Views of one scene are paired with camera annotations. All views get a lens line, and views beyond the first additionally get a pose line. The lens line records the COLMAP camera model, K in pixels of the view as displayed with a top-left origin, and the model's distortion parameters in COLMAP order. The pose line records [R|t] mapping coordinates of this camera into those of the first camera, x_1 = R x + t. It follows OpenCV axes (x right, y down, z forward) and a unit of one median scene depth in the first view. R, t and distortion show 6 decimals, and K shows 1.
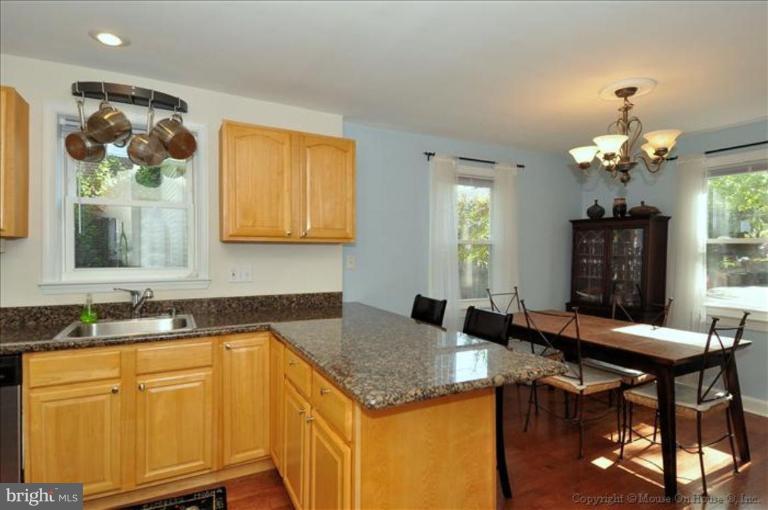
lens RADIAL K [[401.2, 0, 384.0], [0, 401.2, 255.0], [0, 0, 1]] dist [0.041955, -0.038364]
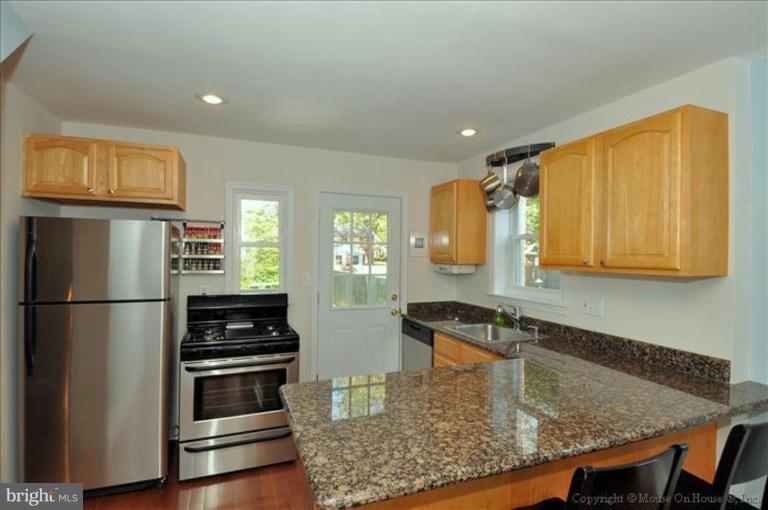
lens RADIAL K [[387.3, 0, 384.0], [0, 387.3, 255.0], [0, 0, 1]] dist [0.000078, -0.000044]
pose [[-0.113534, -0.009263, -0.993491, 0.384597], [-0.022657, 0.999721, -0.006732, -0.034326], [0.993276, 0.021745, -0.113712, 0.437980]]
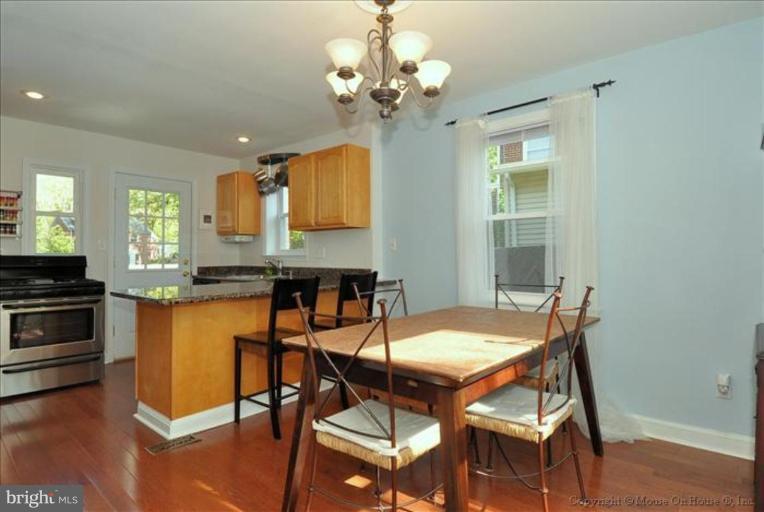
lens RADIAL K [[398.8, 0, 382.9], [0, 398.8, 243.7], [0, 0, 1]] dist [0.047286, -0.047732]
pose [[0.374806, -0.035495, -0.926423, 0.778520], [0.001237, 0.999285, -0.037786, 0.049005], [0.927102, 0.013017, 0.374582, 0.453386]]
